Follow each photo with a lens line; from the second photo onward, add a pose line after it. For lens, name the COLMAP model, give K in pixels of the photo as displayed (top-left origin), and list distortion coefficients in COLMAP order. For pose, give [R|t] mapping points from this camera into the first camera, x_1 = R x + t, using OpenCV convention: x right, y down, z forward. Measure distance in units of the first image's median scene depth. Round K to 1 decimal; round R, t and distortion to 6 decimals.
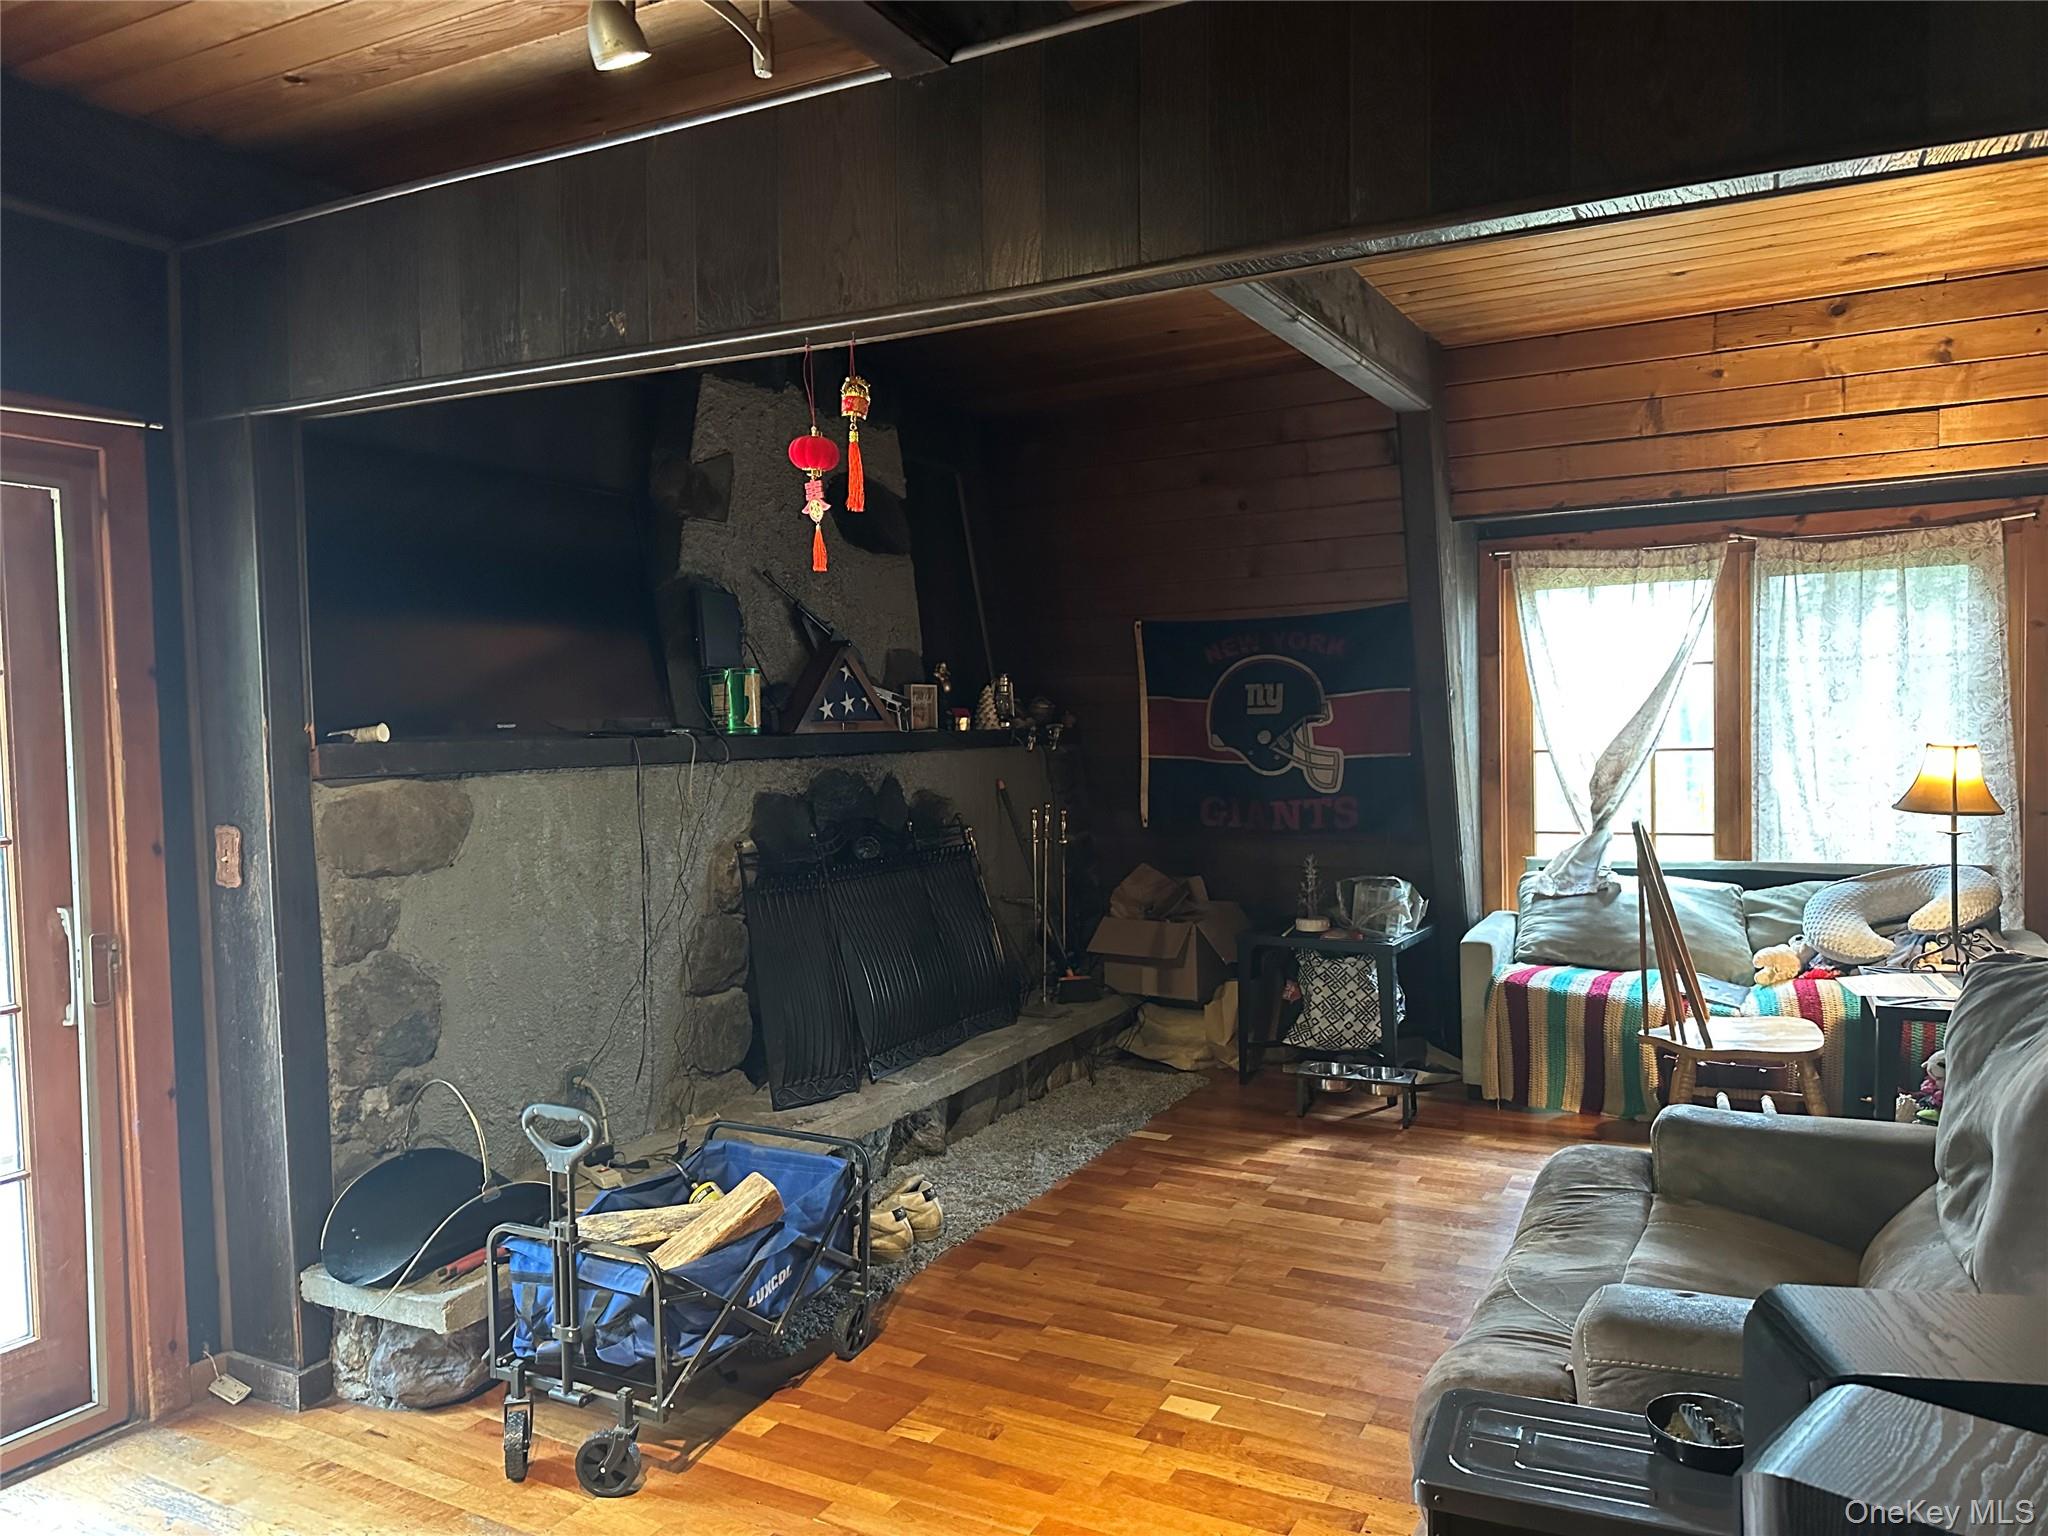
lens RADIAL K [[1438.8, 0, 1025.3], [0, 1438.8, 780.8], [0, 0, 1]] dist [0.047093, -0.036521]
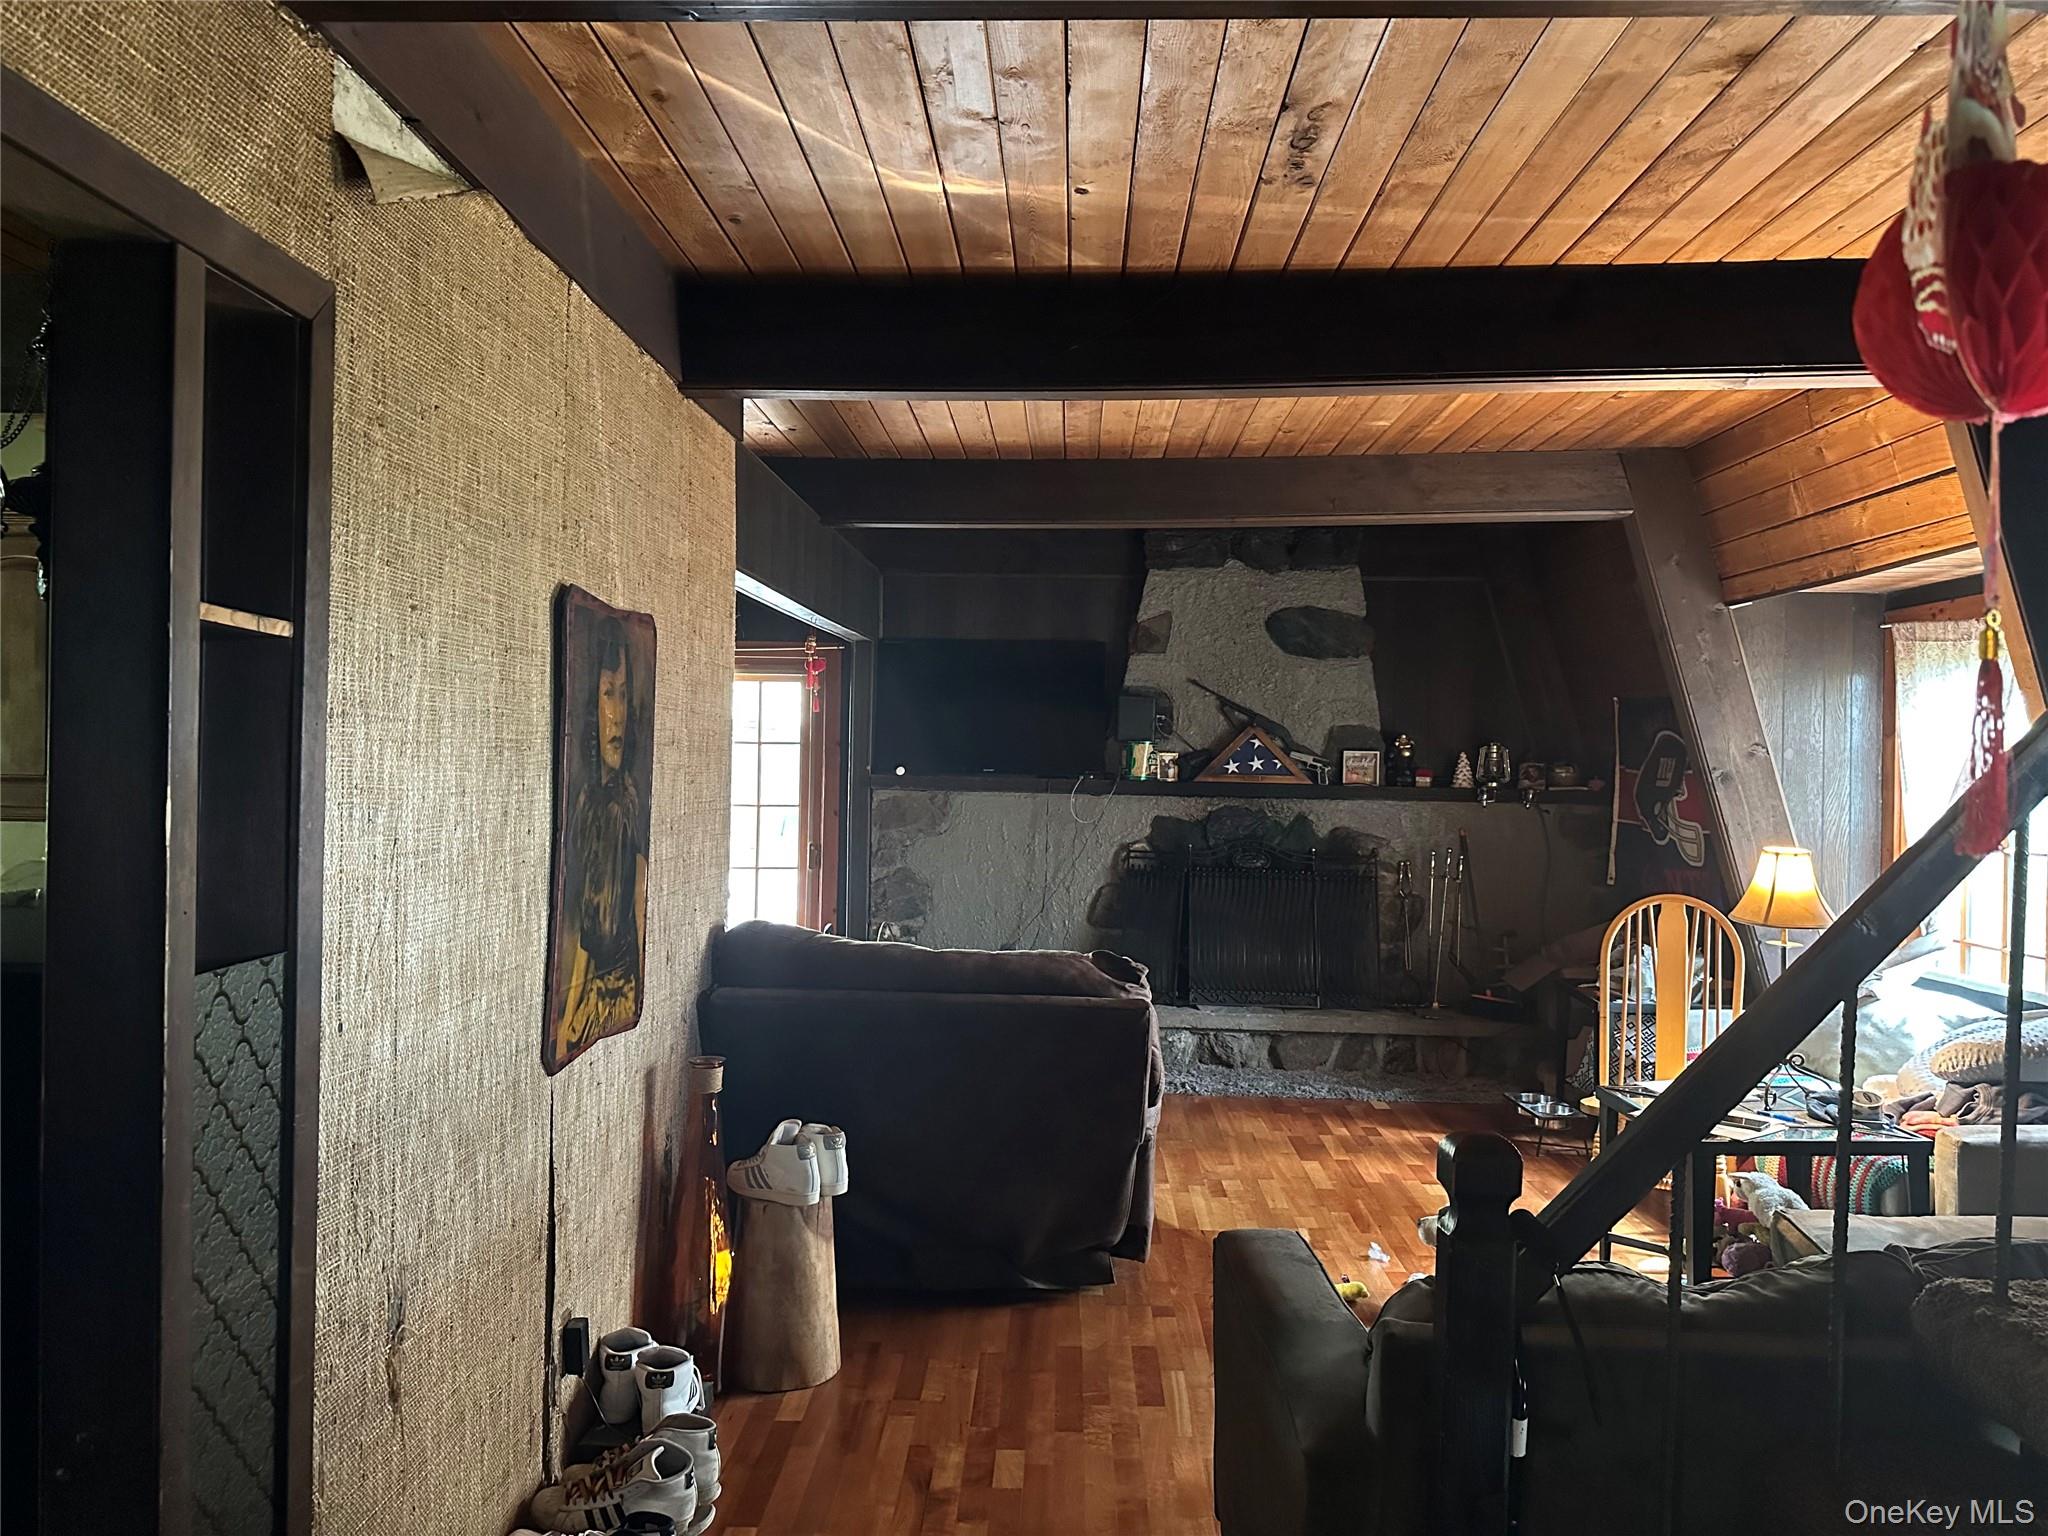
lens RADIAL K [[1438.8, 0, 1028.8], [0, 1438.8, 757.8], [0, 0, 1]] dist [0.047093, -0.036521]
pose [[0.420091, 0.033333, -0.906869, 1.112320], [-0.063003, 0.997985, 0.007498, -0.054661], [0.905292, 0.053985, 0.421345, 0.144175]]
